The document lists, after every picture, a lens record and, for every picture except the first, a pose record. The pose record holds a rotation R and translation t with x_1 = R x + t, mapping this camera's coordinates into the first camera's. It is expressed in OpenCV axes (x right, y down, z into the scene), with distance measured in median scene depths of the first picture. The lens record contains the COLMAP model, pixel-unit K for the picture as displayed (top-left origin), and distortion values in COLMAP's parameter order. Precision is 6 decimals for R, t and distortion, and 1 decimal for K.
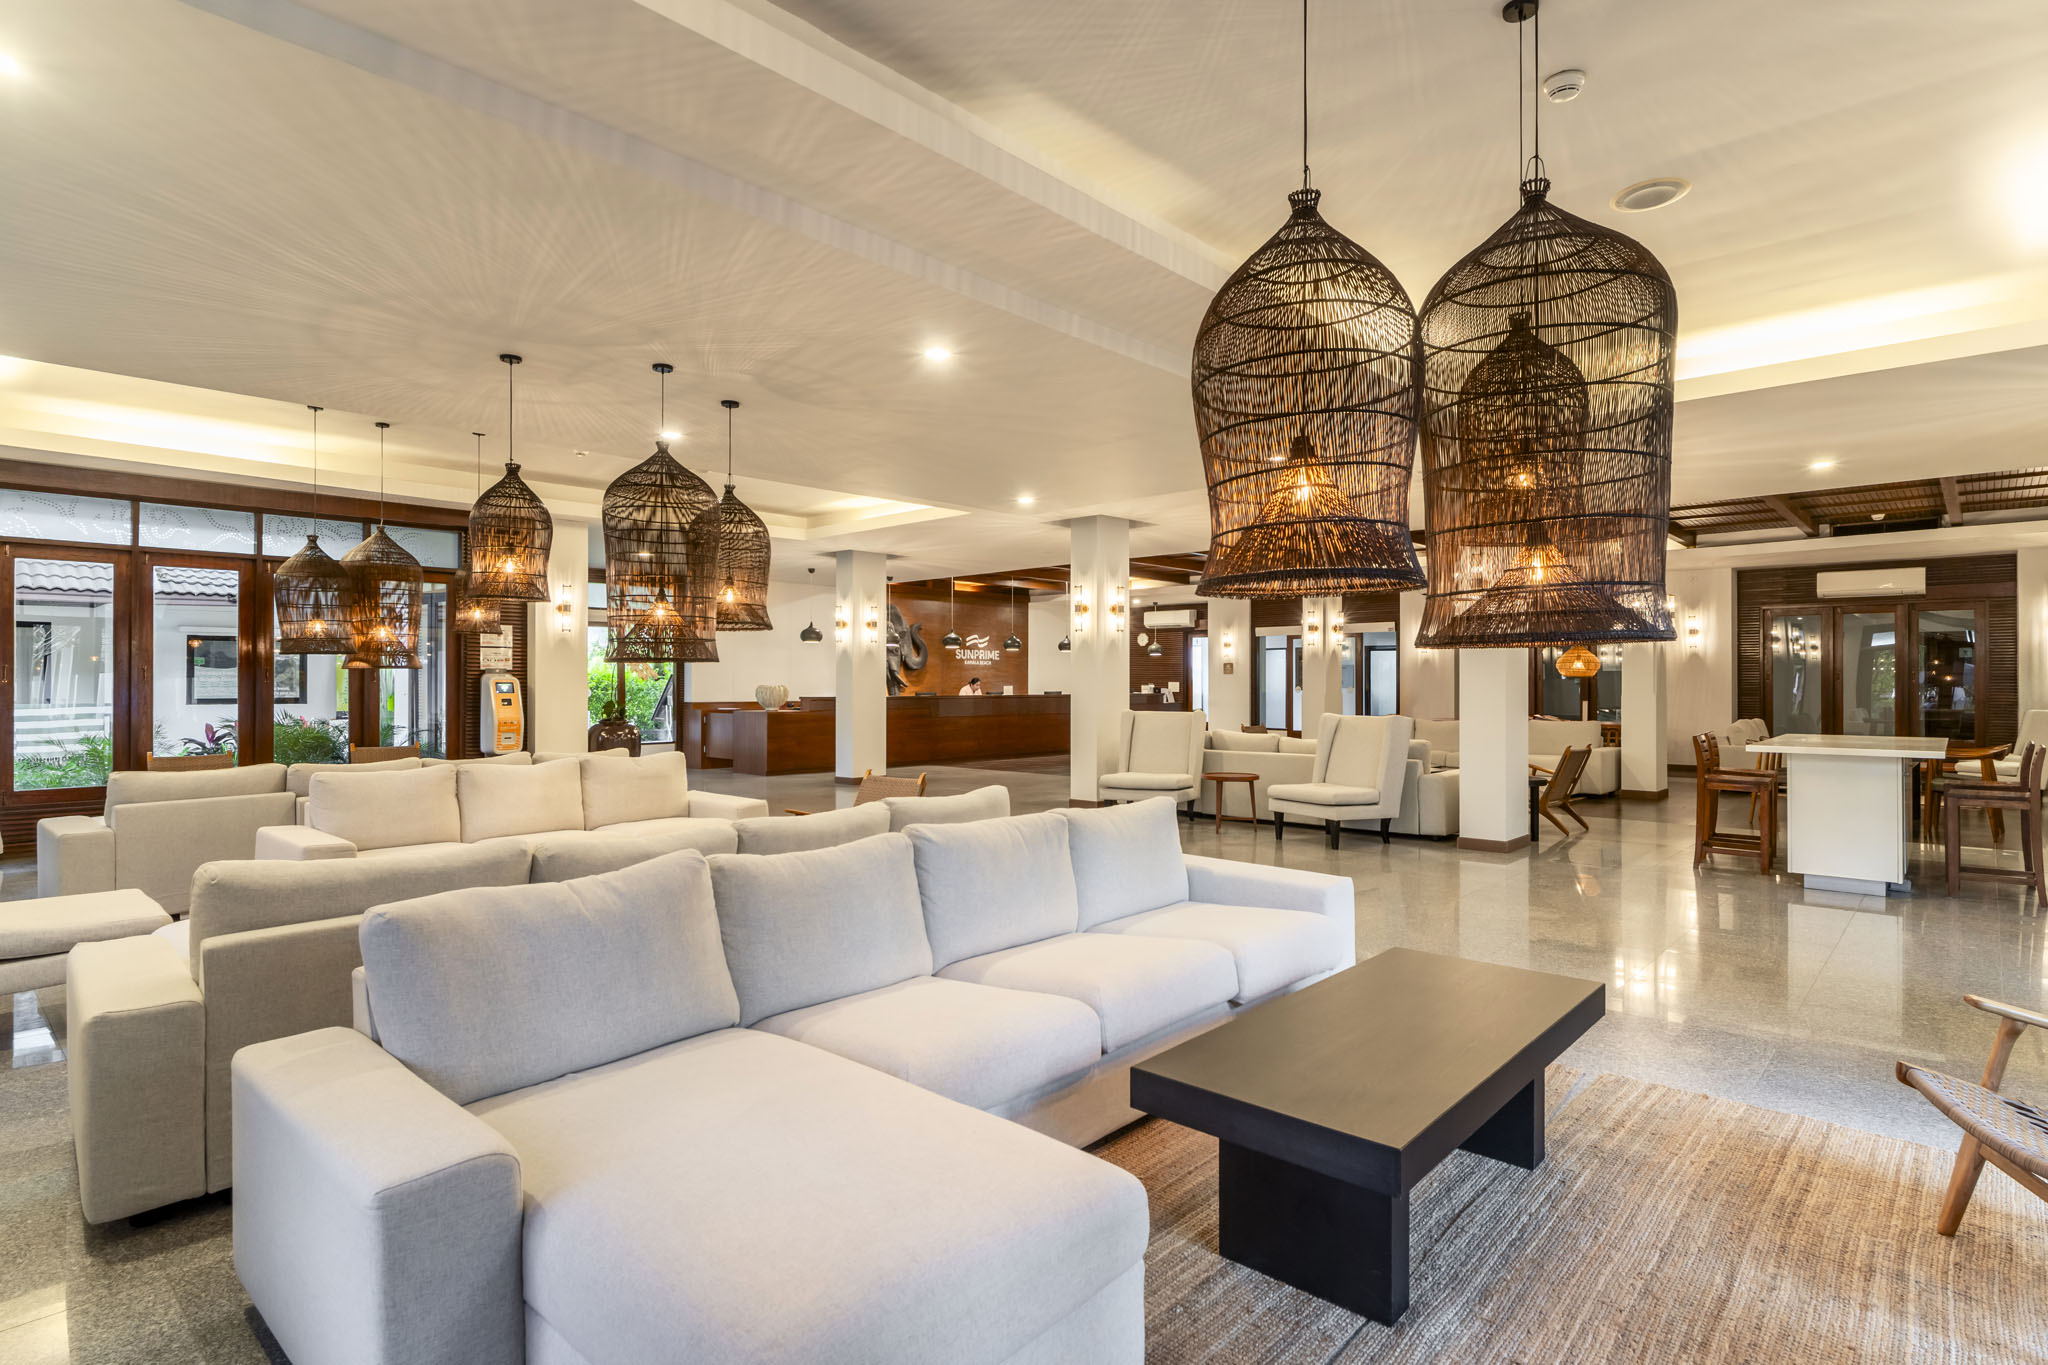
lens RADIAL K [[1071.1, 0, 1025.3], [0, 1071.1, 678.3], [0, 0, 1]] dist [0.005023, -0.005056]
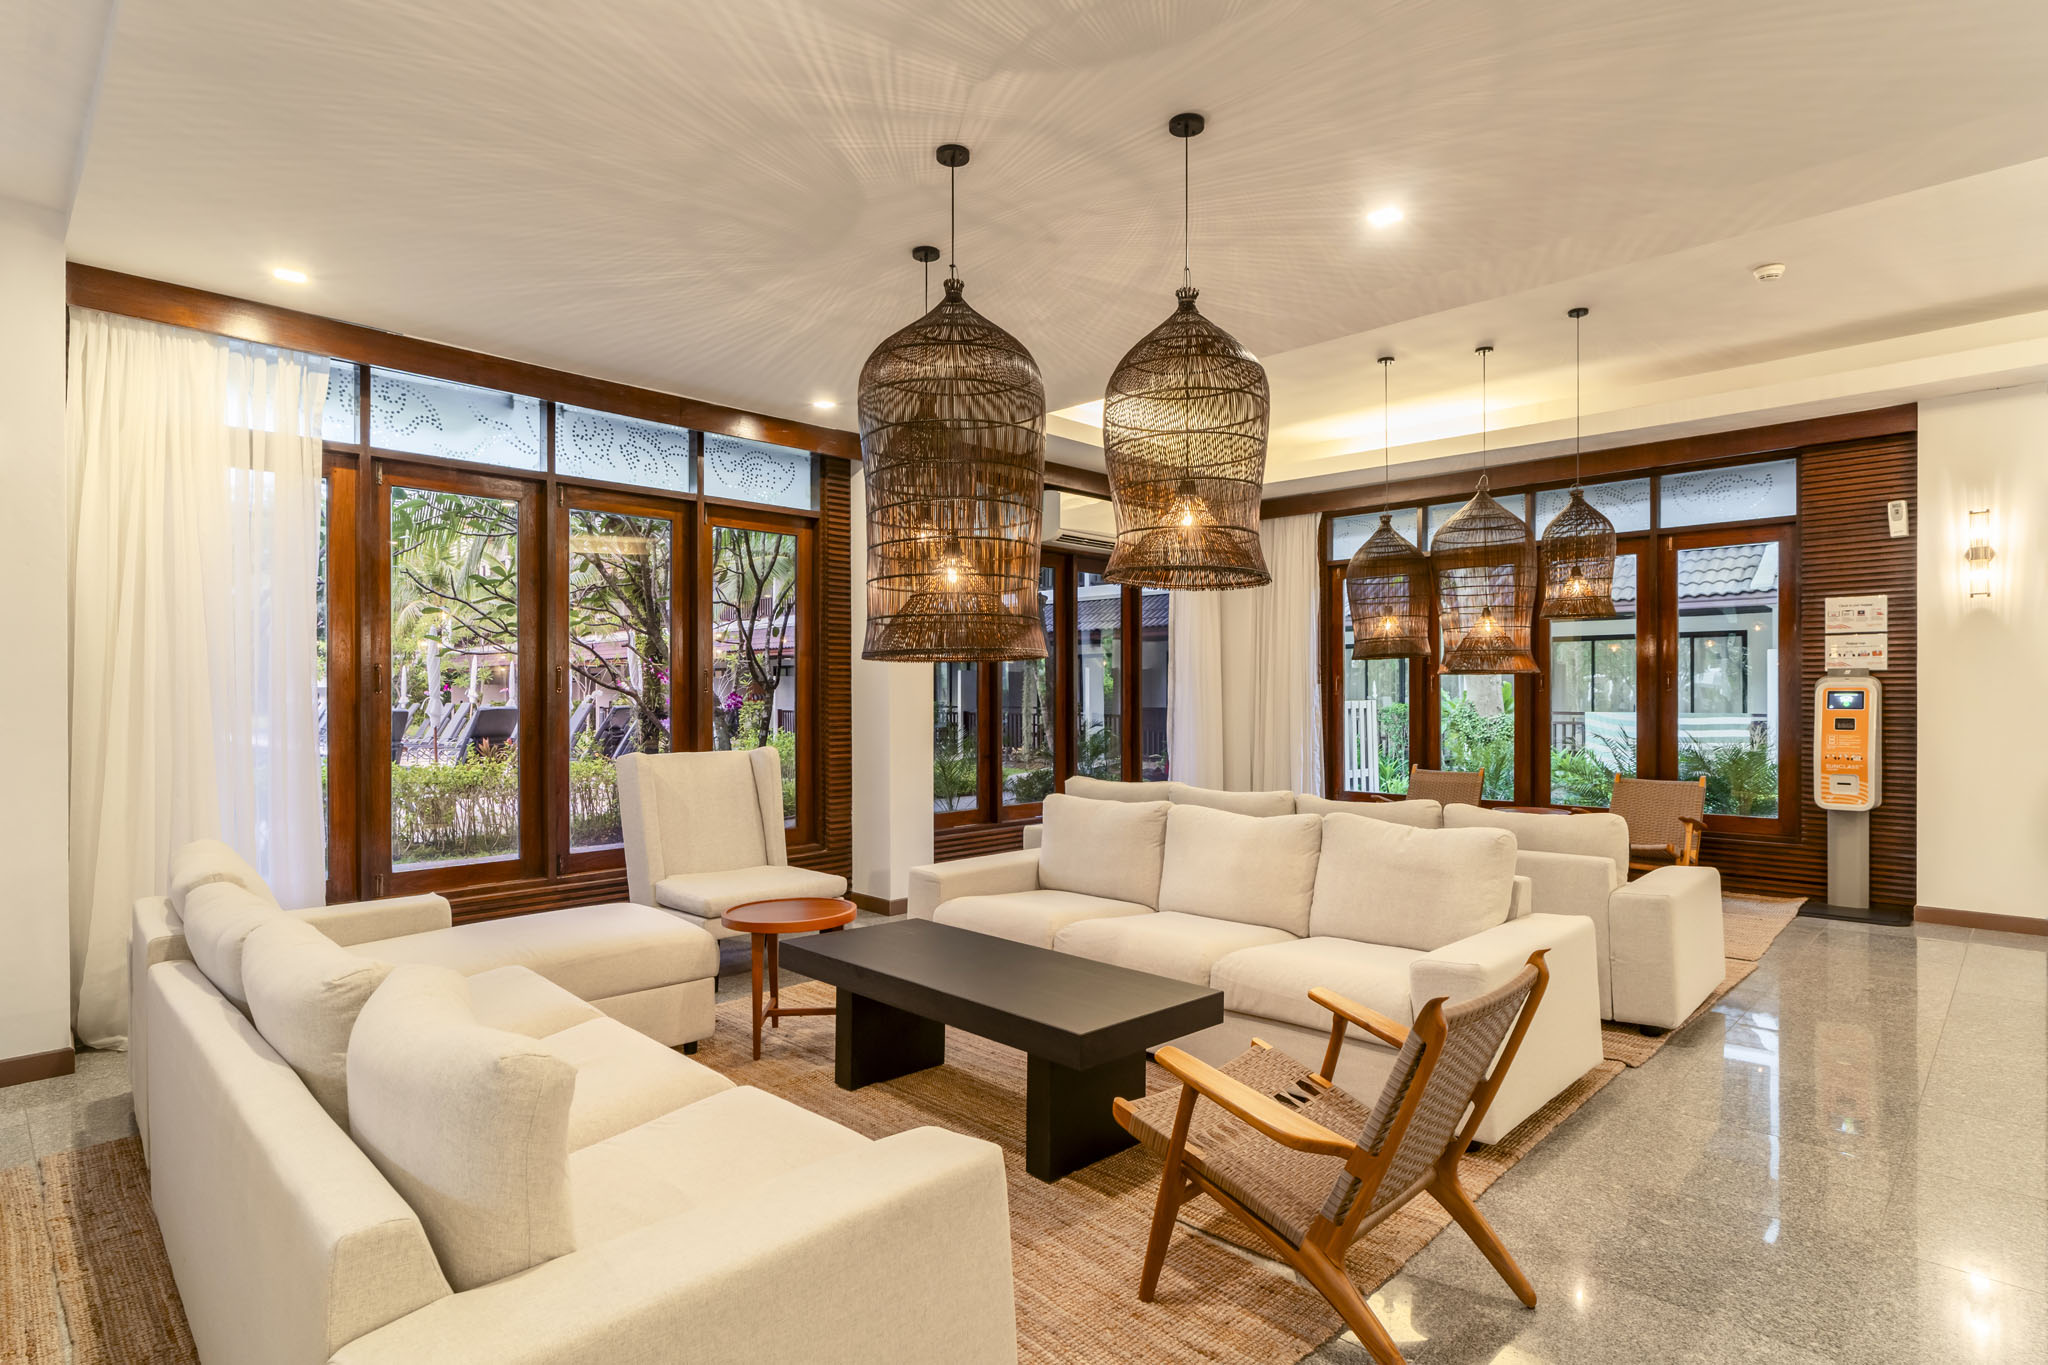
lens RADIAL K [[1071.1, 0, 1017.8], [0, 1071.1, 688.0], [0, 0, 1]] dist [0.005023, -0.005056]
pose [[-0.037938, -0.004214, -0.999271, 0.173466], [0.007262, 0.999964, -0.004492, 0.001687], [0.999254, -0.007427, -0.037906, 0.757008]]
